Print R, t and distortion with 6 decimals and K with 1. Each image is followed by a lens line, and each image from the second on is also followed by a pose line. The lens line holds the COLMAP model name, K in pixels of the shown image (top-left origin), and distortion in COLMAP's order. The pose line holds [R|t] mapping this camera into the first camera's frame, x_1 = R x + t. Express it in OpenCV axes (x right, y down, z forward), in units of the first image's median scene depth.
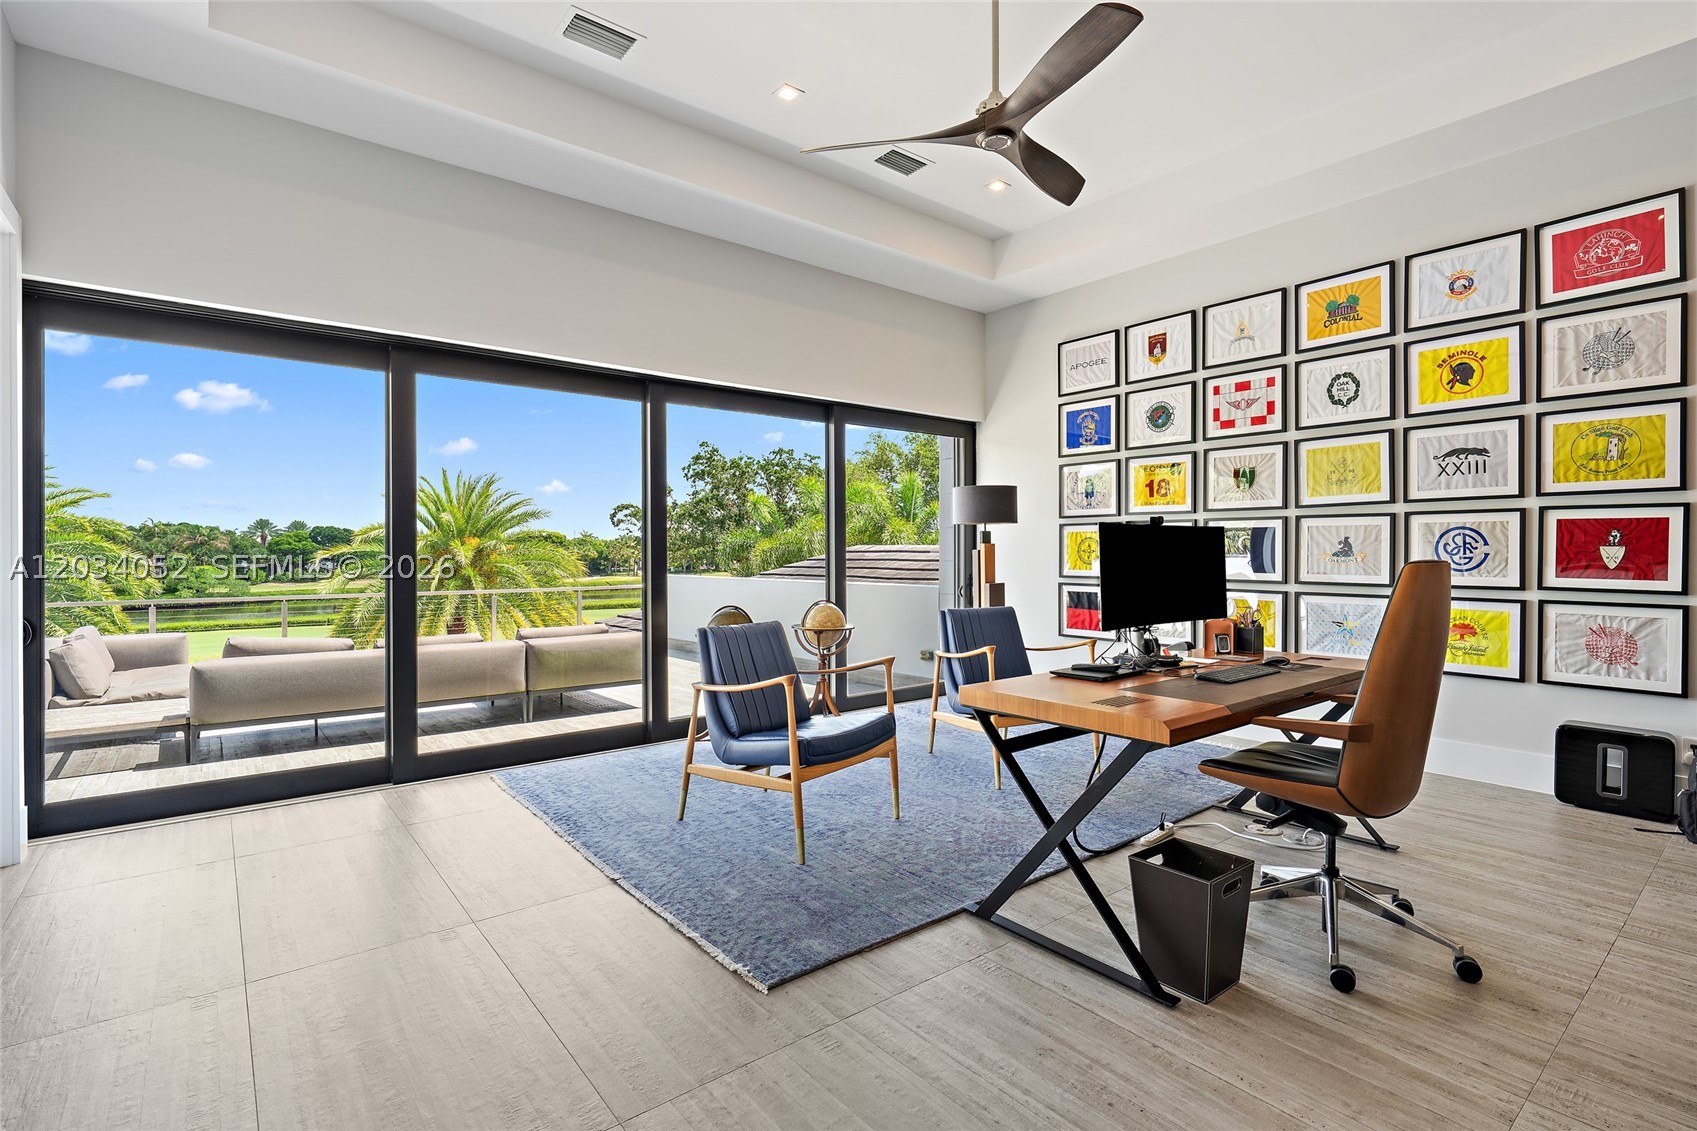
lens RADIAL K [[802.7, 0, 850.1], [0, 802.7, 553.9], [0, 0, 1]] dist [0.000257, -0.000331]
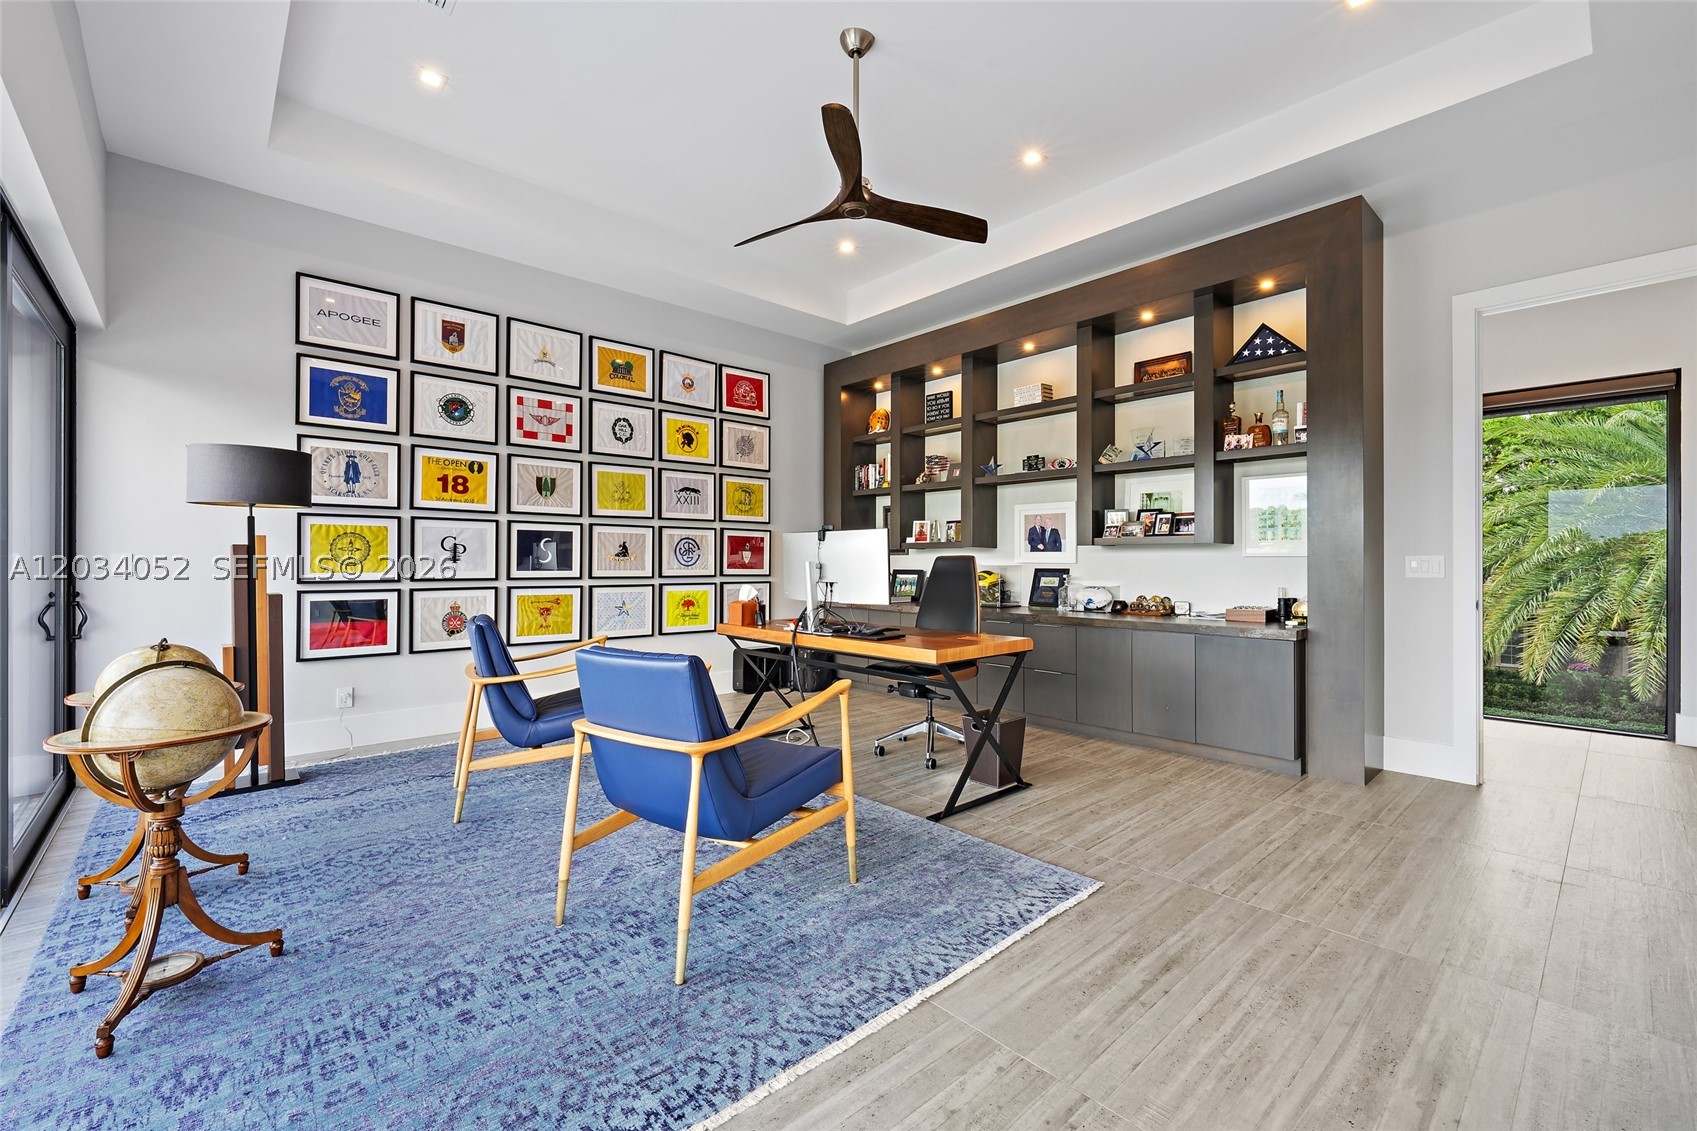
lens RADIAL K [[706.9, 0, 848.5], [0, 706.9, 573.8], [0, 0, 1]] dist [-0.022369, 0.000031]
pose [[-0.064577, -0.022771, 0.997653, -0.527432], [-0.007681, 0.999721, 0.022321, 0.003045], [-0.997883, -0.006221, -0.064734, 0.641708]]
